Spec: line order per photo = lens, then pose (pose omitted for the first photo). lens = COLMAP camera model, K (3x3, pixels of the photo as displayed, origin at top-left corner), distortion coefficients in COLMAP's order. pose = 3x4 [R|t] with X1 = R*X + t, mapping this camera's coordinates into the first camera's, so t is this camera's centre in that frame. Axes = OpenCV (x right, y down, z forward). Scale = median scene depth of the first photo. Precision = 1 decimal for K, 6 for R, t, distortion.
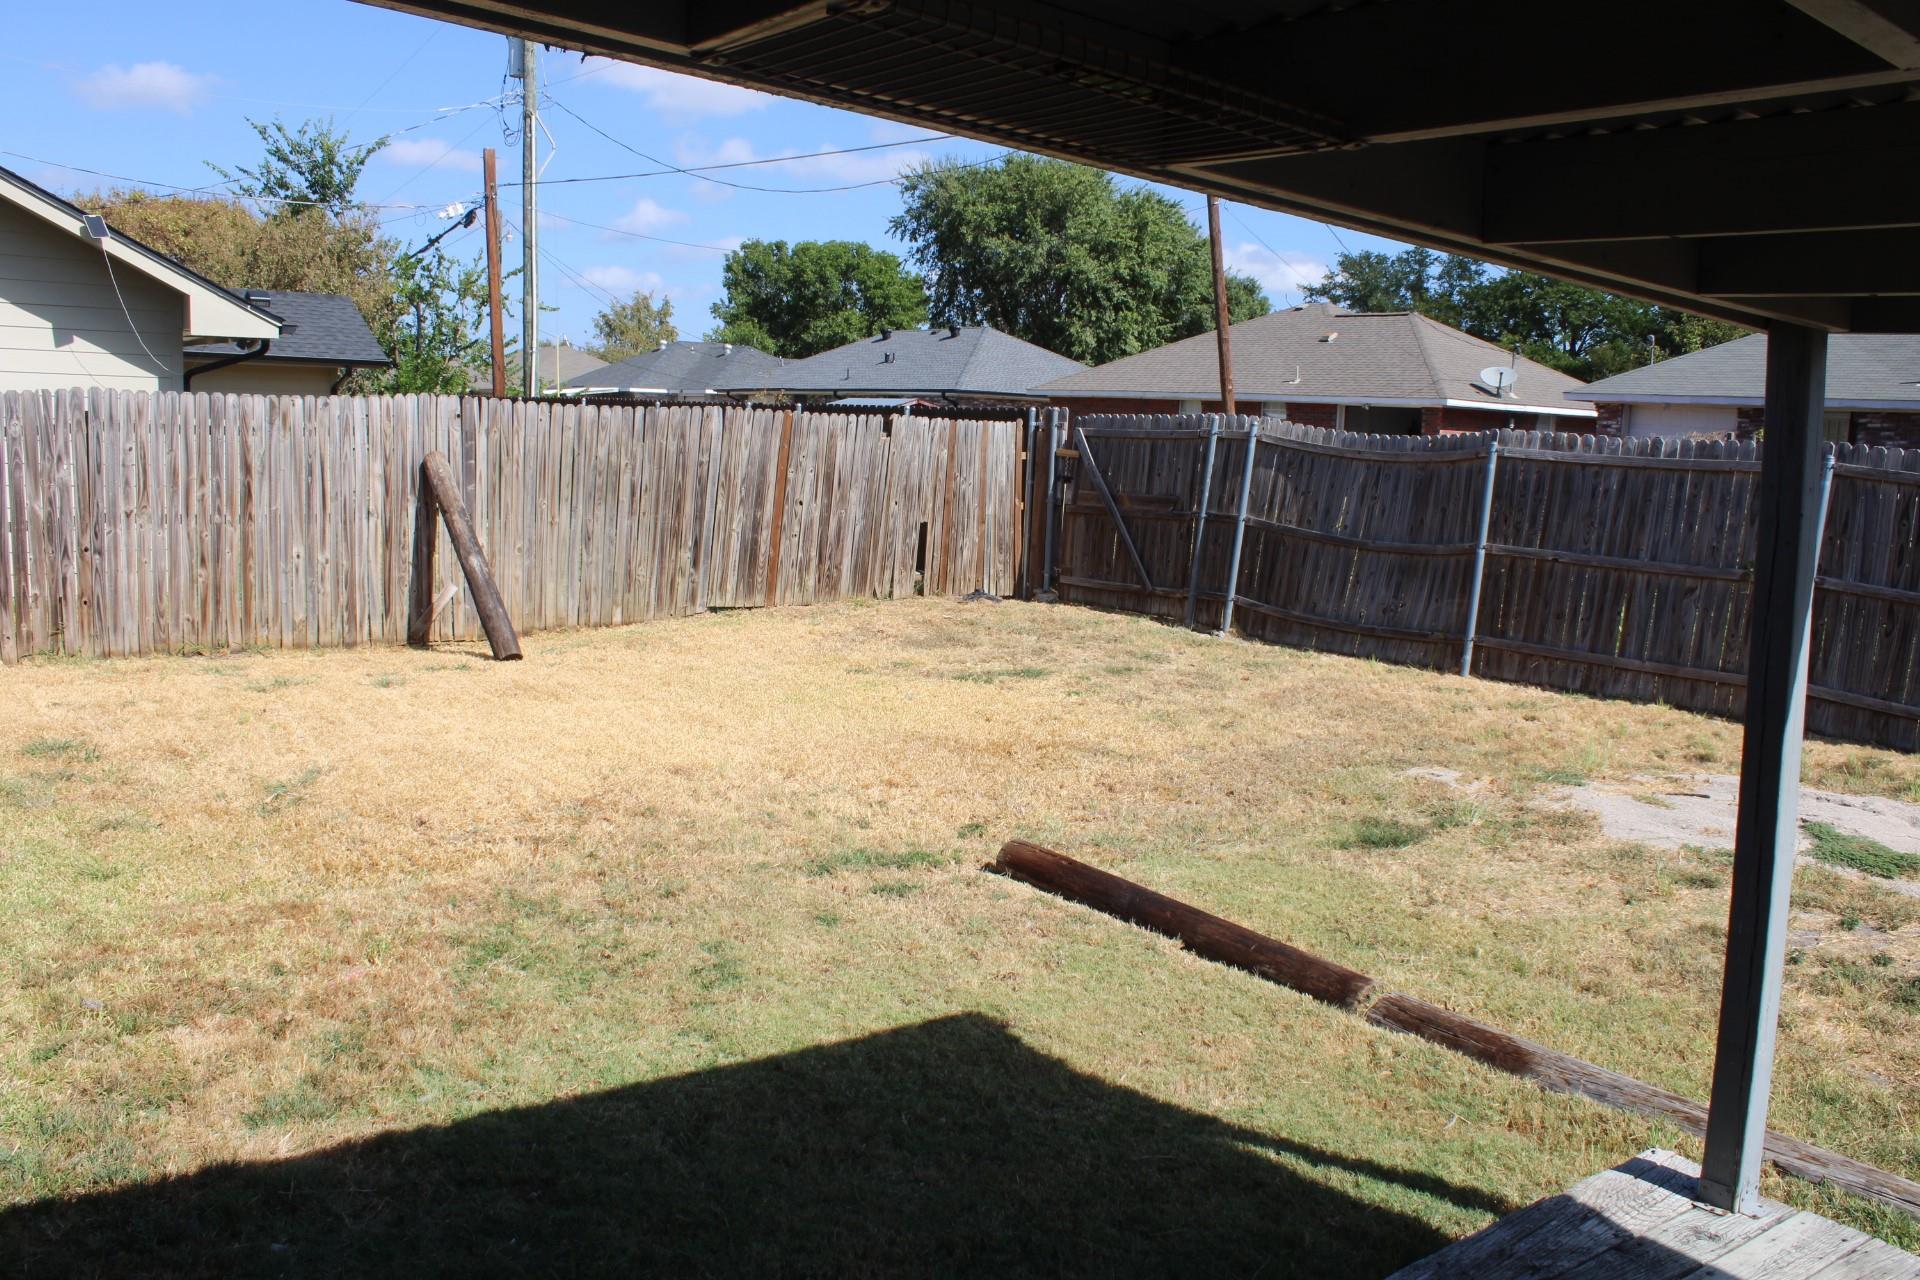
lens RADIAL K [[1706.8, 0, 960.0], [0, 1706.8, 640.0], [0, 0, 1]] dist [-0.184788, 0.192623]
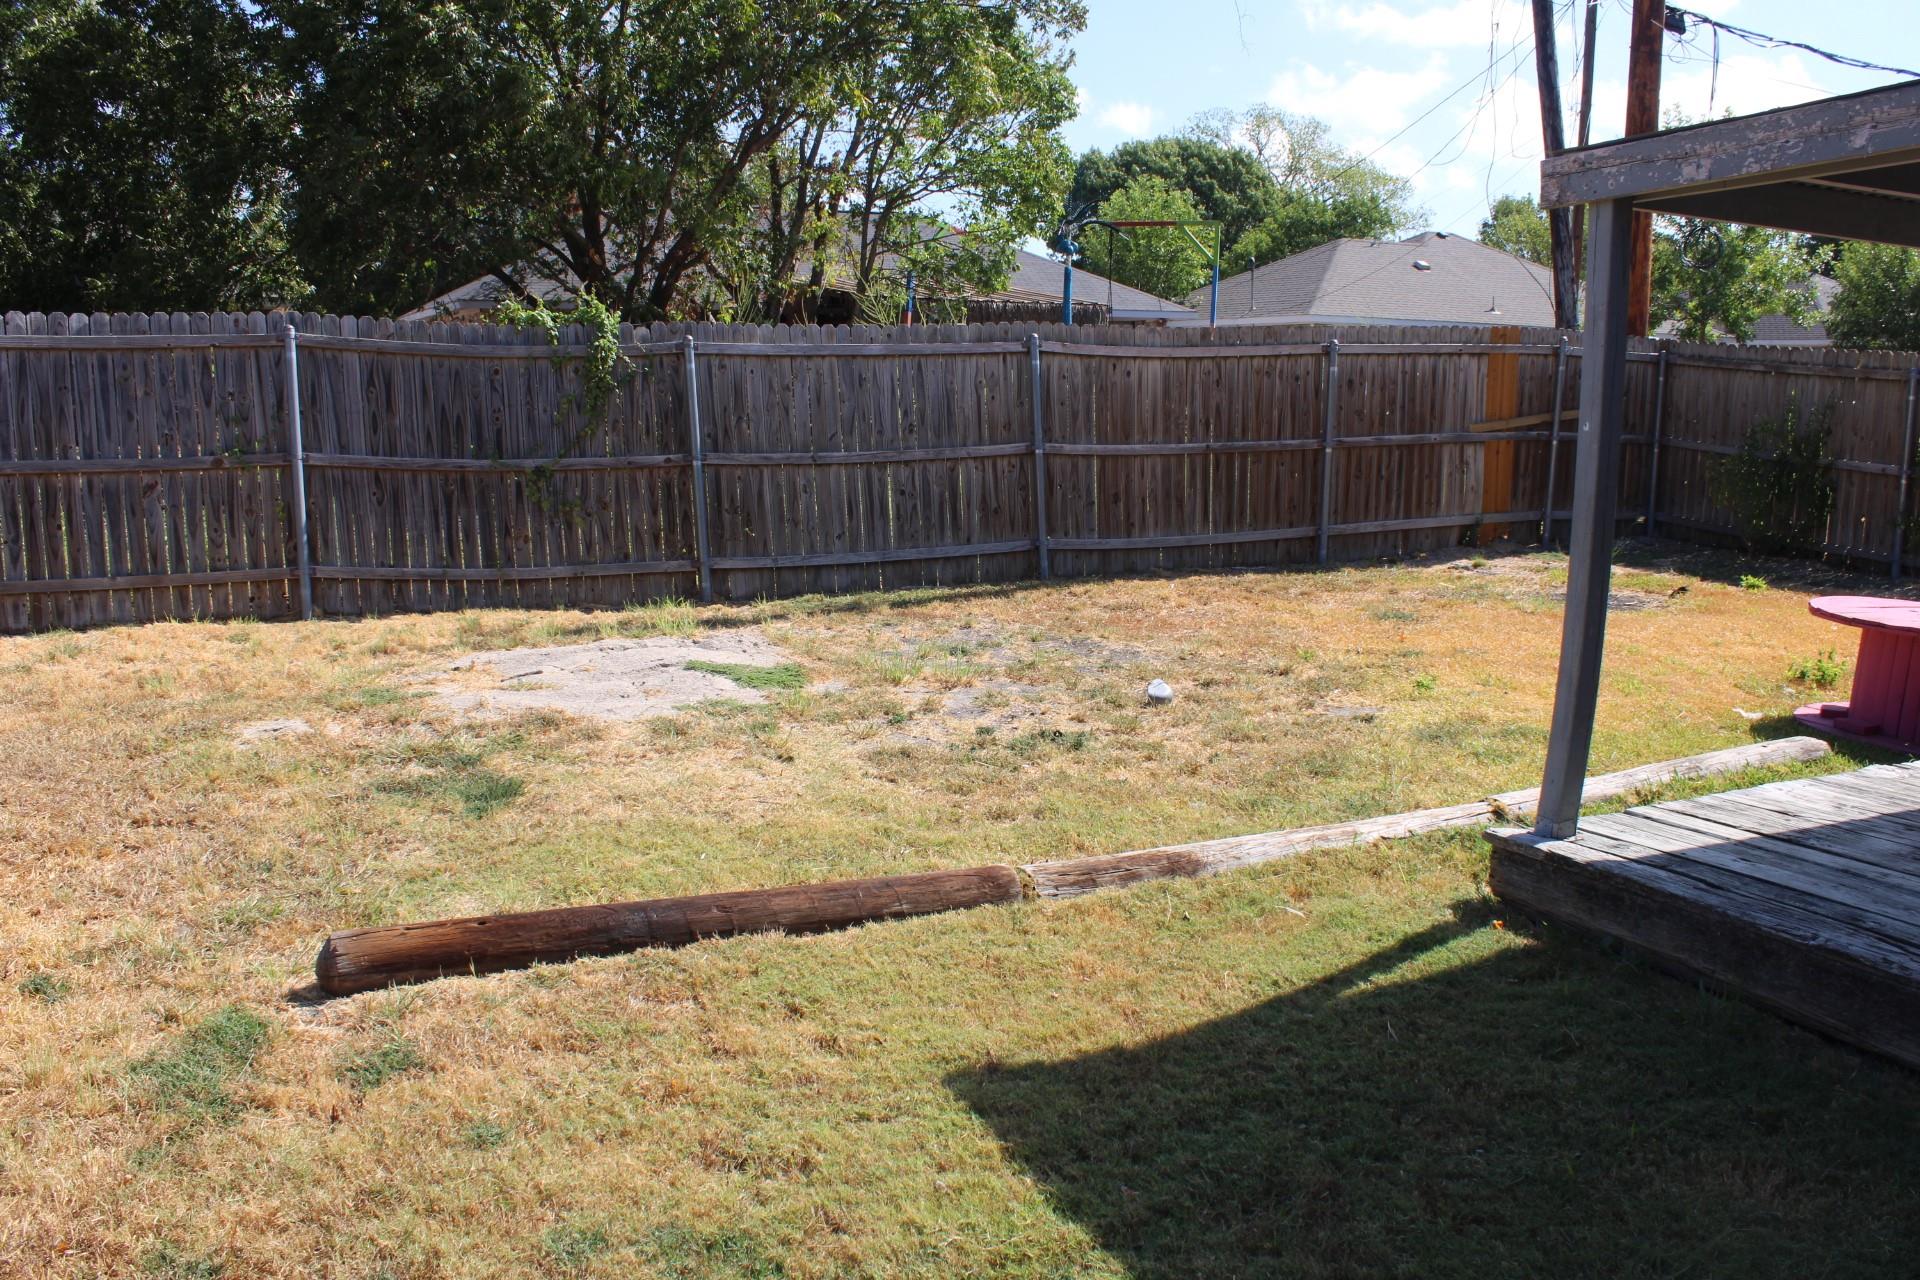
lens RADIAL K [[1706.8, 0, 960.0], [0, 1706.8, 640.0], [0, 0, 1]] dist [-0.184788, 0.192623]
pose [[0.149235, -0.185077, 0.971327, -0.634837], [0.121183, 0.978345, 0.167796, -0.082264], [-0.981348, 0.092667, 0.168431, 0.813579]]
